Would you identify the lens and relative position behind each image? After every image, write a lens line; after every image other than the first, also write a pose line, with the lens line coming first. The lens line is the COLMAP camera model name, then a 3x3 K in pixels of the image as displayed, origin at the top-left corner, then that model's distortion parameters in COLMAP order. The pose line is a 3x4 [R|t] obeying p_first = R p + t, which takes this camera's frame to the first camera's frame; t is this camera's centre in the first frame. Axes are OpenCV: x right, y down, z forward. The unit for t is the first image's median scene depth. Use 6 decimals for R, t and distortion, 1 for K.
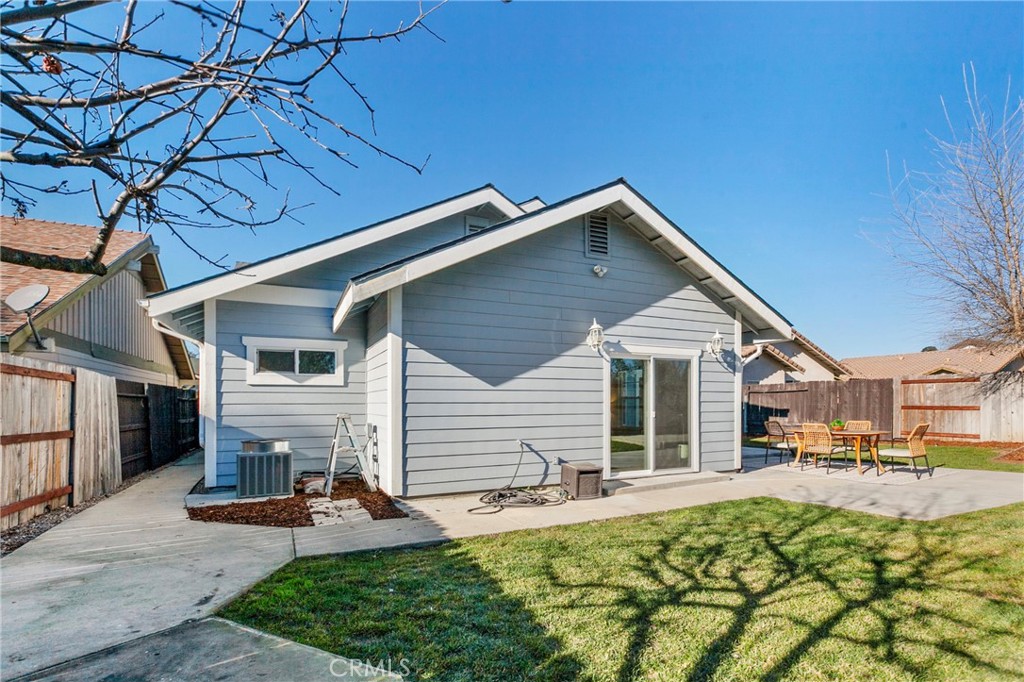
lens RADIAL K [[484.7, 0, 511.5], [0, 484.7, 404.5], [0, 0, 1]] dist [0.002433, 0.000500]
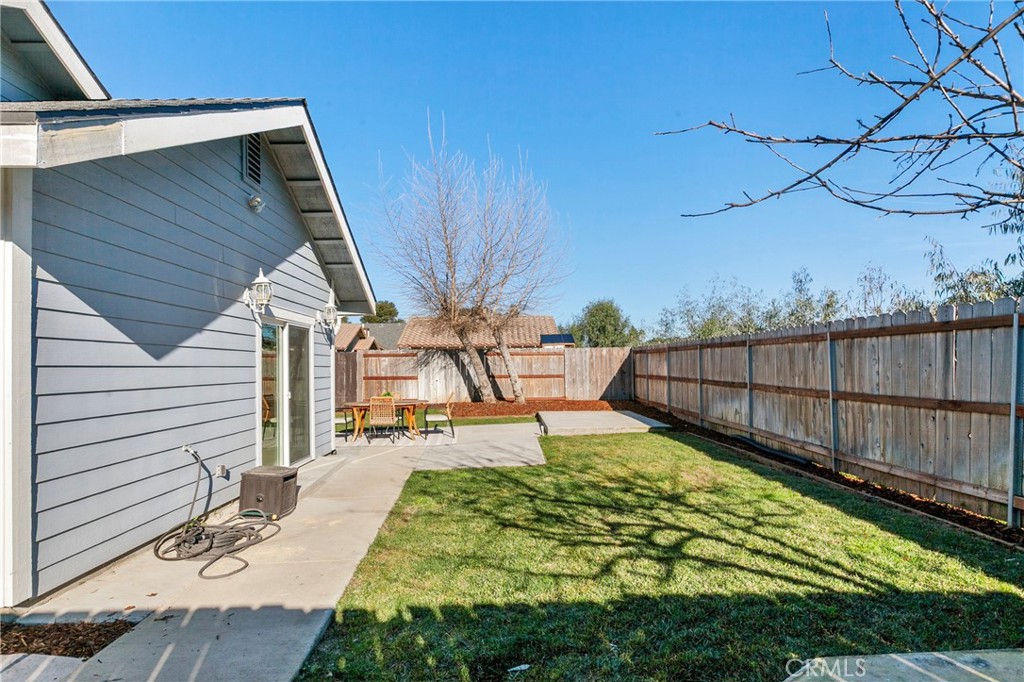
lens RADIAL K [[560.7, 0, 511.3], [0, 560.7, 357.5], [0, 0, 1]] dist [-0.002253, -0.000040]
pose [[0.410409, 0.013653, 0.911799, -0.517019], [0.013294, 0.999692, -0.020953, -0.022371], [-0.911805, 0.020721, 0.410101, 0.357465]]
